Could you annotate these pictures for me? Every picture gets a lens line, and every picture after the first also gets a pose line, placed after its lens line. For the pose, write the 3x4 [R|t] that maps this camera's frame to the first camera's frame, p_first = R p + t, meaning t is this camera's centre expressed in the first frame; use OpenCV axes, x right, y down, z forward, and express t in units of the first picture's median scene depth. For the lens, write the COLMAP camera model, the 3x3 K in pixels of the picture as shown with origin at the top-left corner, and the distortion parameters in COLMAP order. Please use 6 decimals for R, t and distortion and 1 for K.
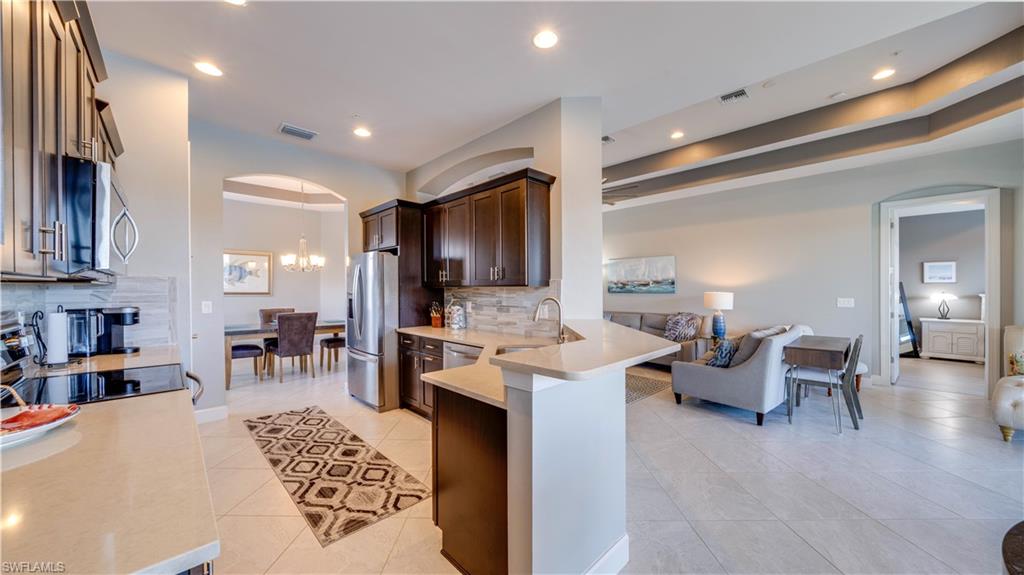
lens RADIAL K [[349.6, 0, 509.4], [0, 349.6, 291.4], [0, 0, 1]] dist [-0.010351, -0.000122]
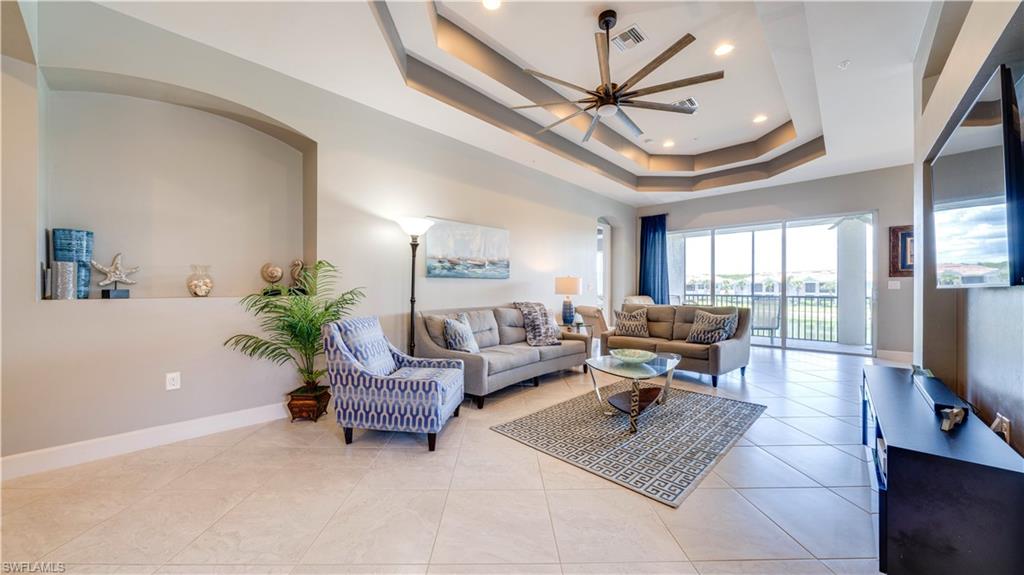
lens RADIAL K [[349.6, 0, 509.4], [0, 349.6, 291.4], [0, 0, 1]] dist [-0.010351, -0.000122]
pose [[-0.033842, -0.013869, 0.999331, -0.598878], [0.008861, 0.999860, 0.014177, 0.043987], [-0.999388, 0.009335, -0.033715, 1.993225]]
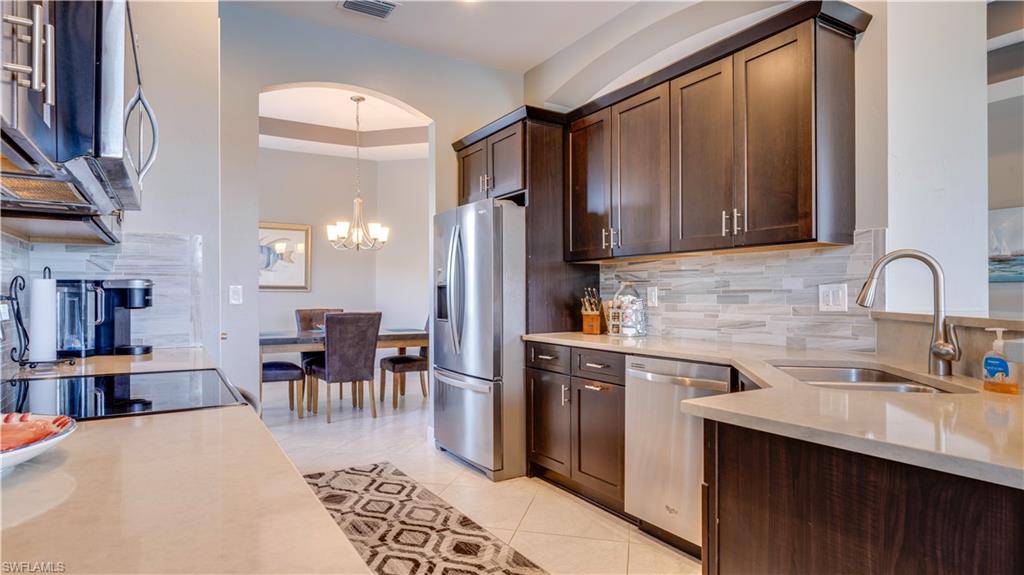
lens RADIAL K [[545.0, 0, 500.9], [0, 545.0, 298.1], [0, 0, 1]] dist [-0.006008, -0.000157]
pose [[0.974481, -0.002246, -0.224459, -0.179813], [0.000386, 0.999965, -0.008331, 0.061583], [0.224470, 0.008032, 0.974448, 0.142017]]
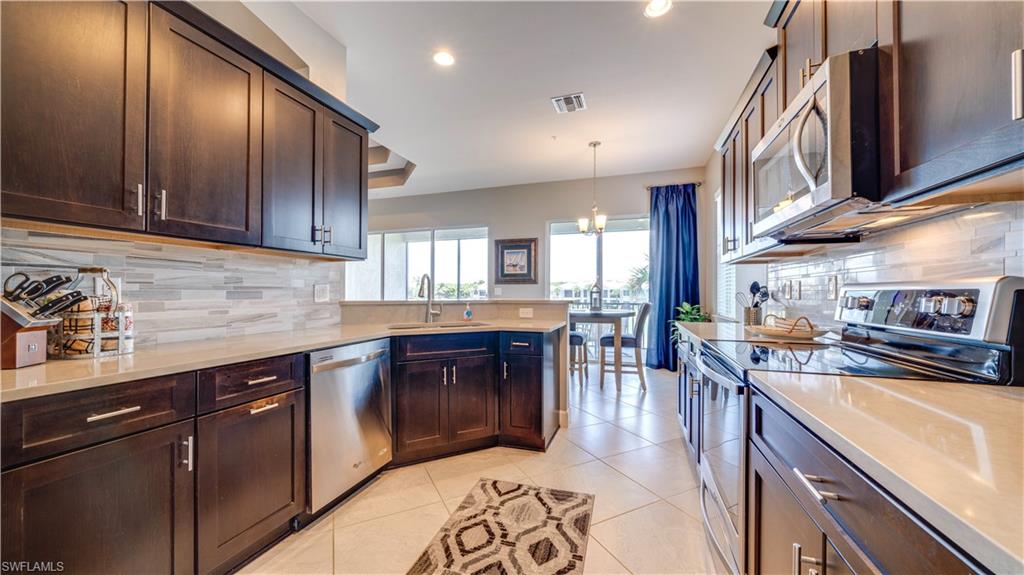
lens RADIAL K [[344.4, 0, 525.8], [0, 344.4, 290.1], [0, 0, 1]] dist [-0.000075, -0.000007]
pose [[-0.465878, 0.005021, 0.884835, -0.744749], [0.003536, 0.999986, -0.003812, 0.052133], [-0.884842, 0.001353, -0.465889, 0.904133]]
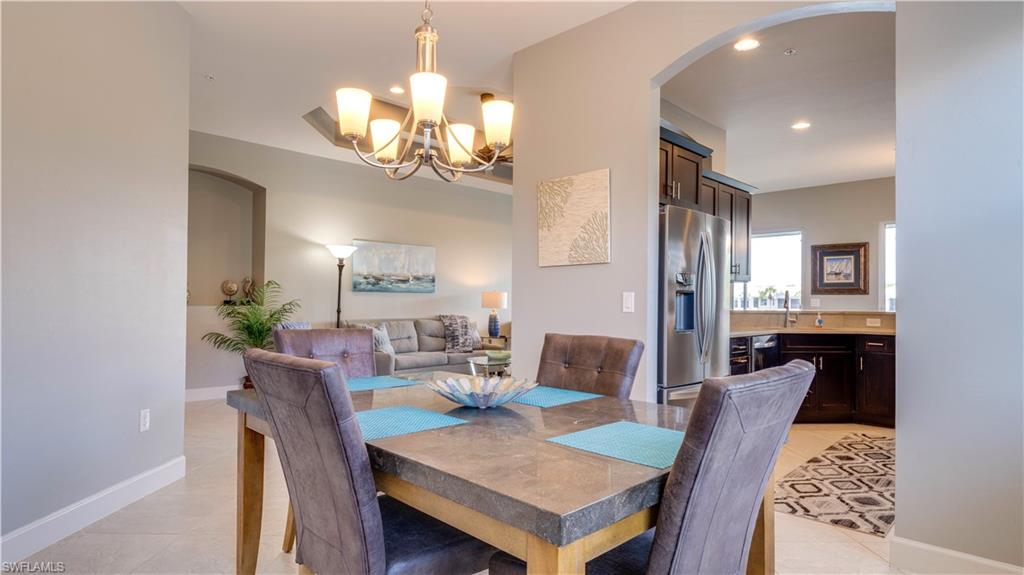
lens RADIAL K [[556.7, 0, 512.0], [0, 556.7, 287.5], [0, 0, 1]] dist [0.017427, -0.000176]
pose [[-0.015296, 0.019716, 0.999689, -1.653434], [-0.001642, 0.999804, -0.019744, 0.036904], [-0.999882, -0.001943, -0.015261, 1.625384]]
